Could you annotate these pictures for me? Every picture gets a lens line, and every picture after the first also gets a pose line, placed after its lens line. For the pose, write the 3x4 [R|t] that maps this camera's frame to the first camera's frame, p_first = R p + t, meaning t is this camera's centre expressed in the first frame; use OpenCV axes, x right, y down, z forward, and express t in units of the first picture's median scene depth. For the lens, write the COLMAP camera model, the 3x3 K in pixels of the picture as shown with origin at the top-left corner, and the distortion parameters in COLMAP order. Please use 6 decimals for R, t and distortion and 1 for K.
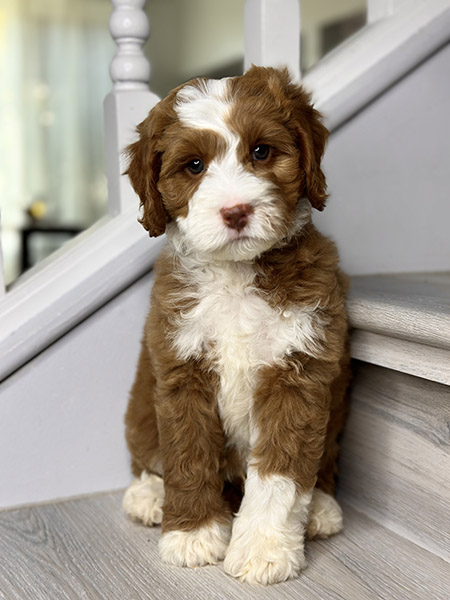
lens RADIAL K [[850.9, 0, 232.1], [0, 850.9, 286.2], [0, 0, 1]] dist [0.042957, 0.000000]
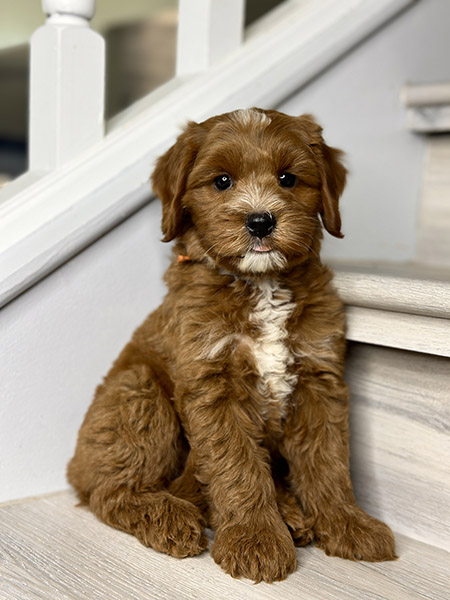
lens RADIAL K [[850.9, 0, 222.0], [0, 850.9, 301.4], [0, 0, 1]] dist [0.042957, 0.000000]
pose [[0.954068, 0.035079, 0.297528, -0.265112], [-0.033971, 0.999383, -0.008896, 0.057823], [-0.297657, -0.001620, 0.954671, 0.166287]]
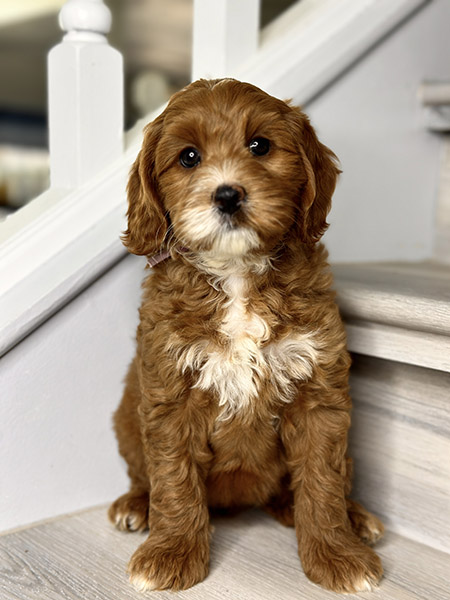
lens RADIAL K [[850.9, 0, 224.6], [0, 850.9, 304.6], [0, 0, 1]] dist [0.042957, 0.000000]
pose [[0.955359, 0.002229, 0.295439, -0.290000], [-0.014020, 0.999187, 0.037797, -0.003967], [-0.295114, -0.040252, 0.954614, 0.165785]]
